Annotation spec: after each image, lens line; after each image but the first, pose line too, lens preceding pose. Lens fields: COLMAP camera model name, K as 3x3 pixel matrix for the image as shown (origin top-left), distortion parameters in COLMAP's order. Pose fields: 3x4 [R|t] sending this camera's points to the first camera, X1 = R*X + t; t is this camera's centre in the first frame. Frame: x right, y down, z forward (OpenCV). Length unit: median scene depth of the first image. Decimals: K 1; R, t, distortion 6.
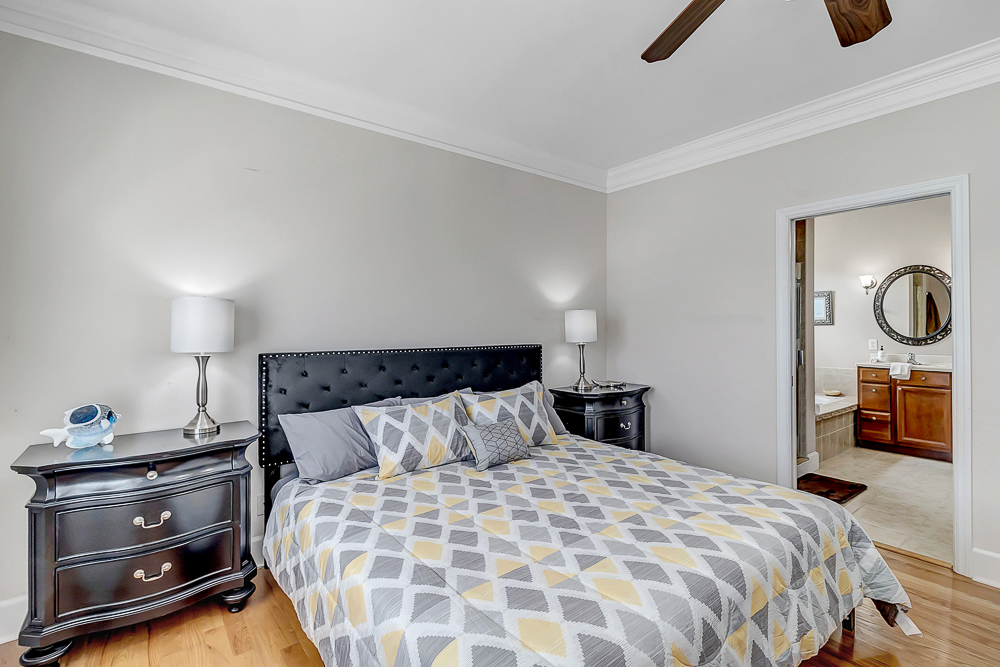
lens RADIAL K [[469.6, 0, 525.8], [0, 469.6, 326.8], [0, 0, 1]] dist [0.000893, 0.000221]
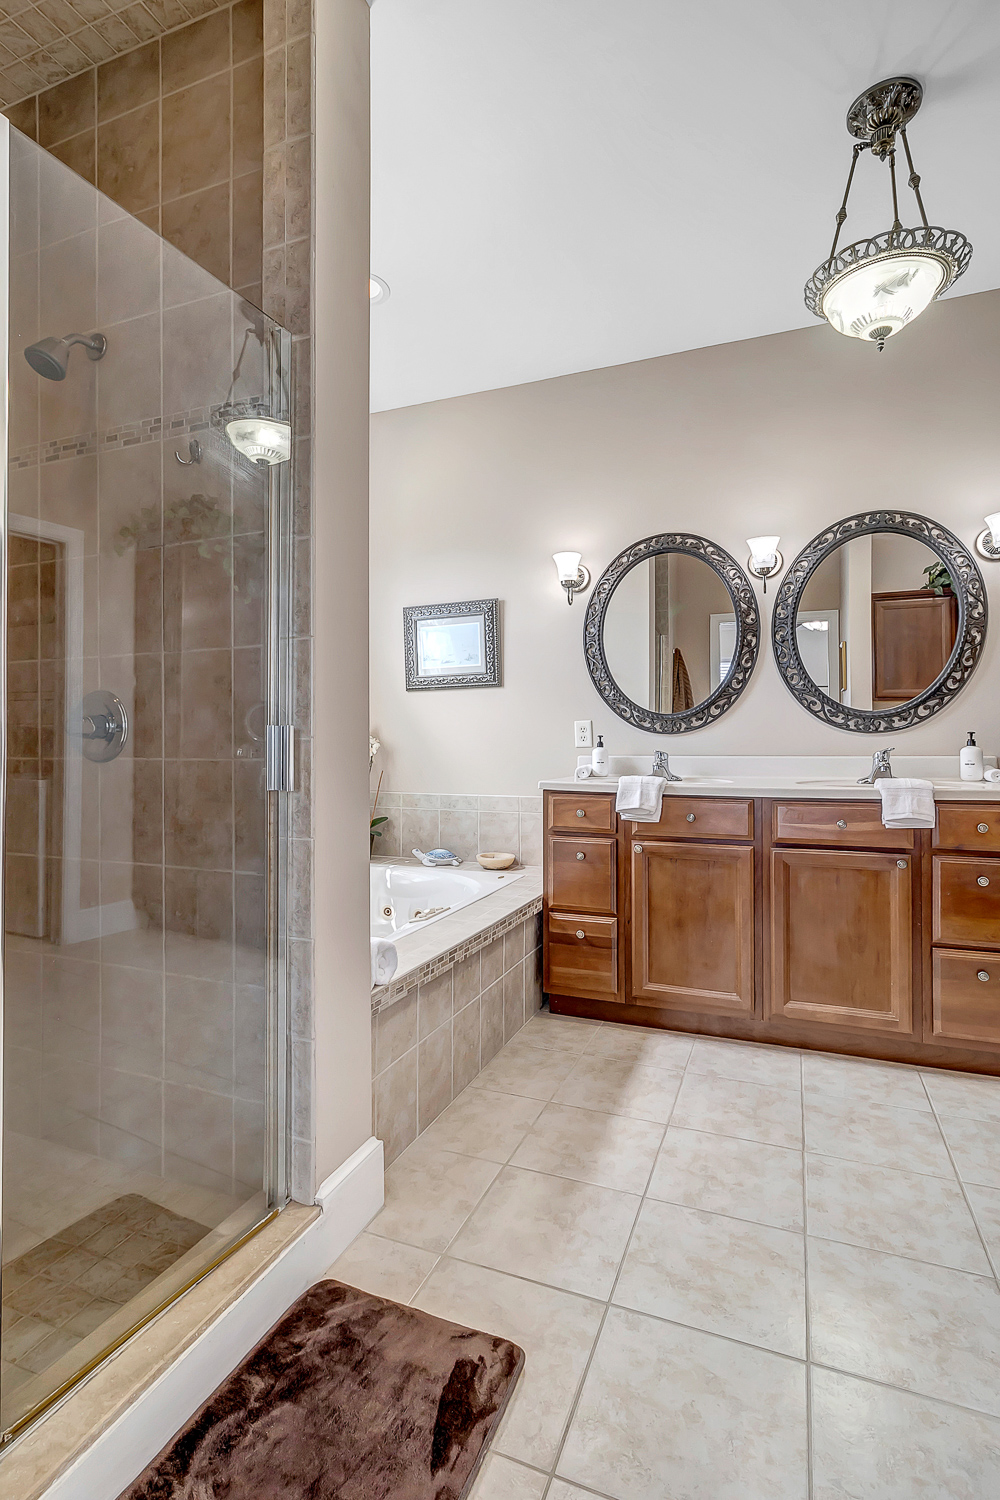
lens RADIAL K [[704.4, 0, 503.5], [0, 704.4, 745.5], [0, 0, 1]] dist [0.000893, 0.000221]
pose [[0.878415, 0.001347, 0.477897, 0.423944], [-0.002518, 0.999995, 0.001809, 0.049961], [-0.477892, -0.002792, 0.878414, 0.545321]]
